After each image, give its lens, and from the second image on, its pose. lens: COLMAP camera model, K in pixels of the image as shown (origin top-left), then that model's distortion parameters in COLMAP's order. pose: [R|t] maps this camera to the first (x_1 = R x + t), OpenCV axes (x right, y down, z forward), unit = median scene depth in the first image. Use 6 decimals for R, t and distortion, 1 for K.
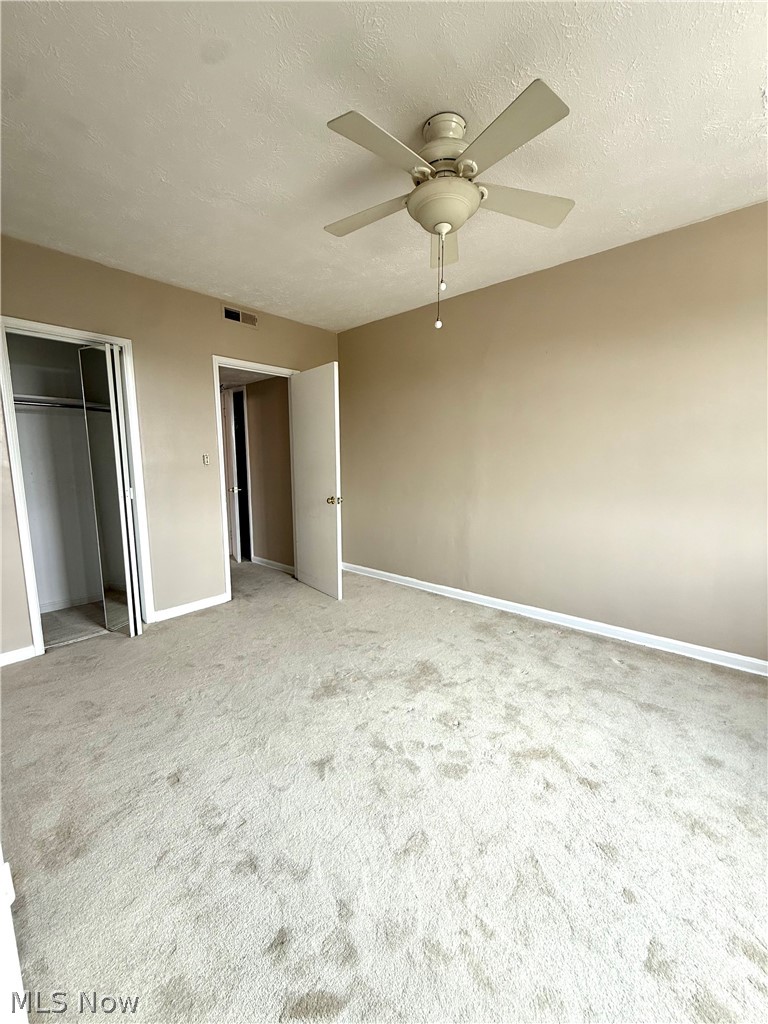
lens RADIAL K [[412.7, 0, 384.0], [0, 412.7, 512.0], [0, 0, 1]] dist [-0.001248, 0.000274]
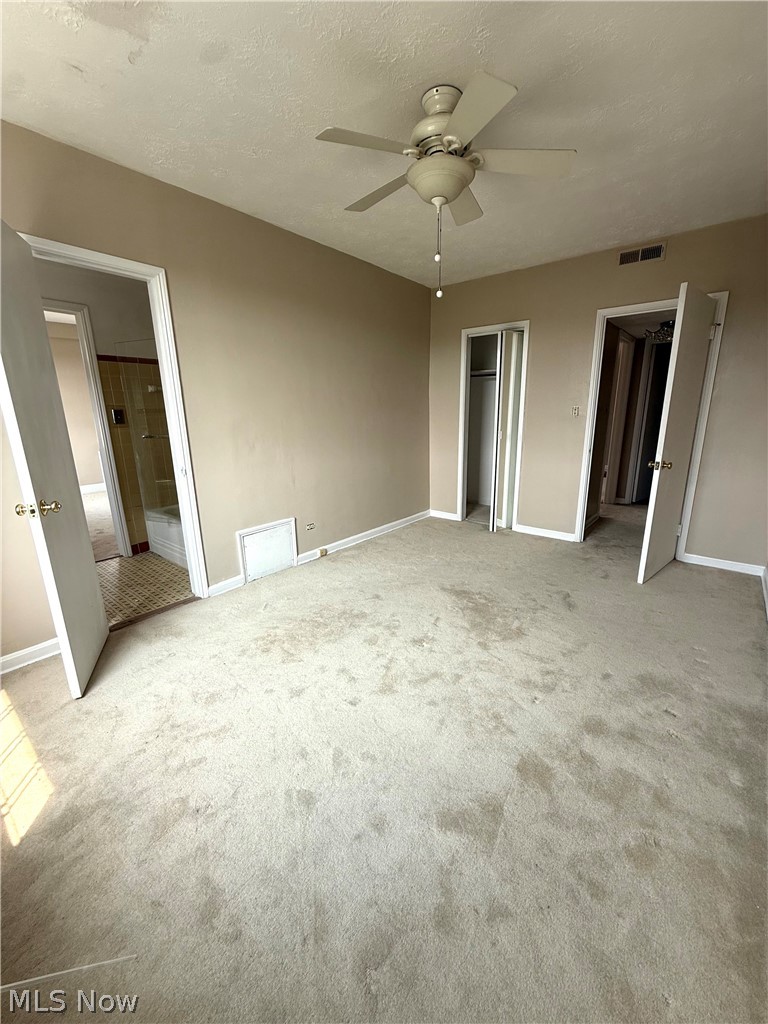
lens RADIAL K [[412.7, 0, 384.0], [0, 412.7, 512.0], [0, 0, 1]] dist [-0.001248, 0.000274]
pose [[0.018954, 0.250980, -0.967807, 0.844361], [-0.118166, 0.961759, 0.247097, -0.093388], [0.992813, 0.109678, 0.047886, 0.542596]]
